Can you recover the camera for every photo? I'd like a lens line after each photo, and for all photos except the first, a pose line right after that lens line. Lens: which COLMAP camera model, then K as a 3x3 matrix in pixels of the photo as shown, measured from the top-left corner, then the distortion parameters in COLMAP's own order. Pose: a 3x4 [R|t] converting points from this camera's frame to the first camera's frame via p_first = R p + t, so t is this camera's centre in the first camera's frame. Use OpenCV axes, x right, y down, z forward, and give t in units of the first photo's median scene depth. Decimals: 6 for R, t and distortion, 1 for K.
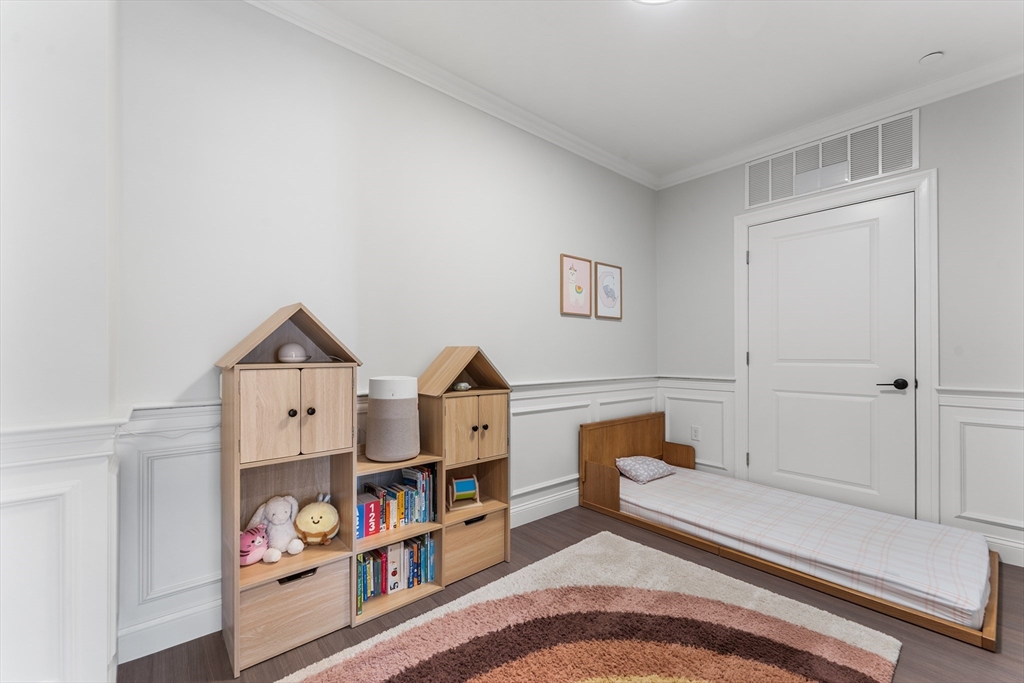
lens RADIAL K [[426.7, 0, 512.3], [0, 426.7, 350.5], [0, 0, 1]] dist [-0.003792, -0.000375]
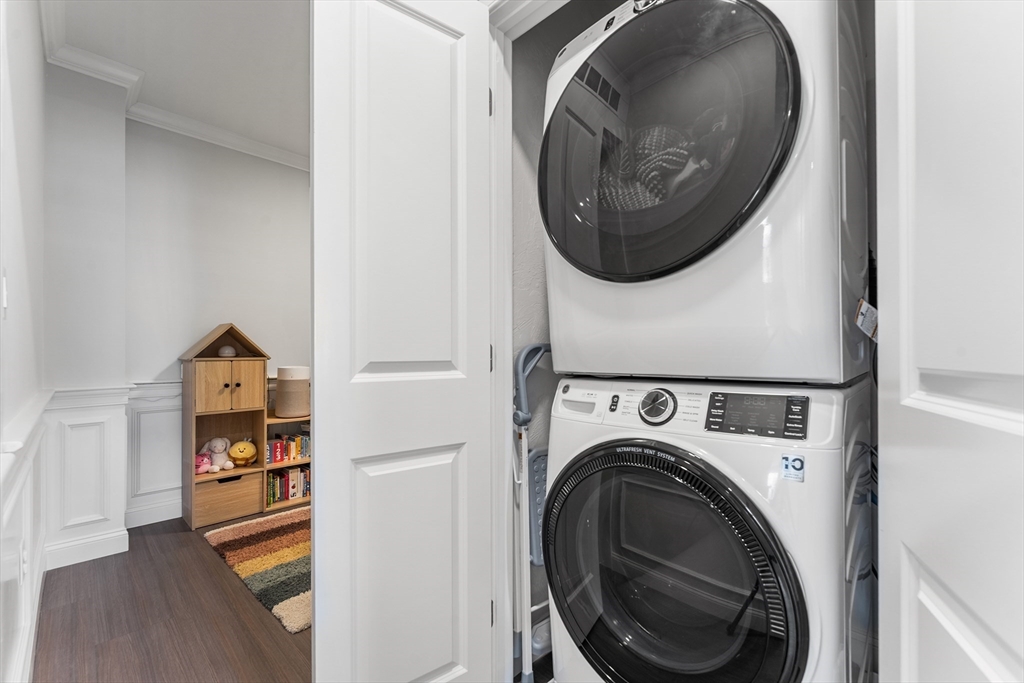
lens RADIAL K [[426.7, 0, 512.3], [0, 426.7, 350.5], [0, 0, 1]] dist [-0.003792, -0.000375]
pose [[0.994897, 0.001794, 0.100884, 0.449213], [-0.001727, 0.999998, -0.000744, -0.000202], [-0.100885, 0.000566, 0.994898, -0.812852]]
